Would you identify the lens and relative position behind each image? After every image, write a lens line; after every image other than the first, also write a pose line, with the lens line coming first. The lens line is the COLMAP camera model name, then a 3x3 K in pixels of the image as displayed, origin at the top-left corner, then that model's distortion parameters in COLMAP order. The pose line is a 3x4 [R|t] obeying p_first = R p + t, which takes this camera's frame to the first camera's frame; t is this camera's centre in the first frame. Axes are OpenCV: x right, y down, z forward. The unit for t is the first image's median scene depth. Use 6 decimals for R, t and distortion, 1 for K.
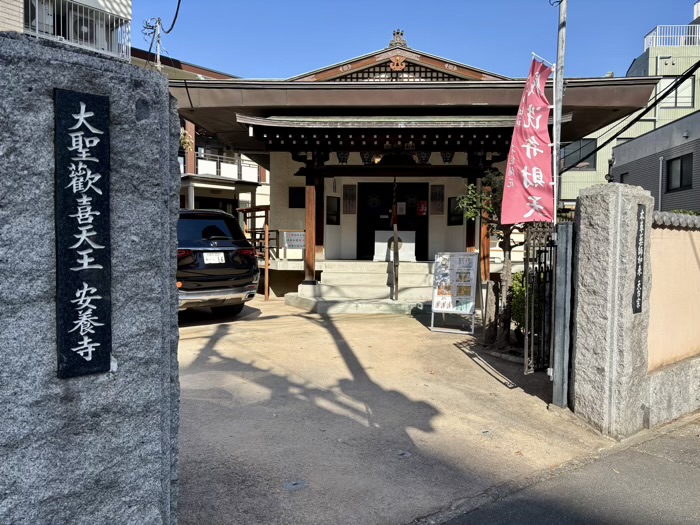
lens RADIAL K [[527.1, 0, 350.0], [0, 527.1, 262.5], [0, 0, 1]] dist [0.032960, -0.004484]
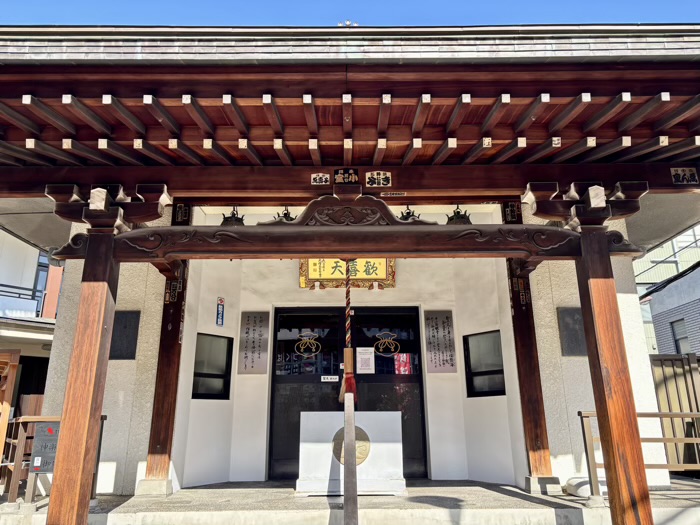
lens RADIAL K [[527.1, 0, 350.0], [0, 527.1, 262.5], [0, 0, 1]] dist [0.032960, -0.004484]
pose [[0.998208, 0.000208, 0.059836, 0.059268], [0.018788, 0.948332, -0.316723, -0.039029], [-0.056810, 0.317280, 0.946629, 0.564325]]
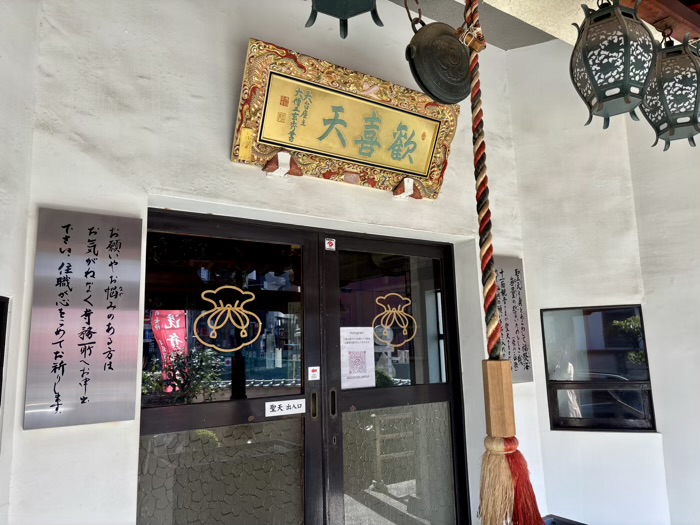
lens RADIAL K [[527.1, 0, 350.0], [0, 527.1, 262.5], [0, 0, 1]] dist [0.032960, -0.004484]
pose [[0.781807, 0.059665, 0.620659, -0.038340], [0.054814, 0.984980, -0.163734, -0.115190], [-0.621106, 0.162029, 0.766794, 0.911589]]
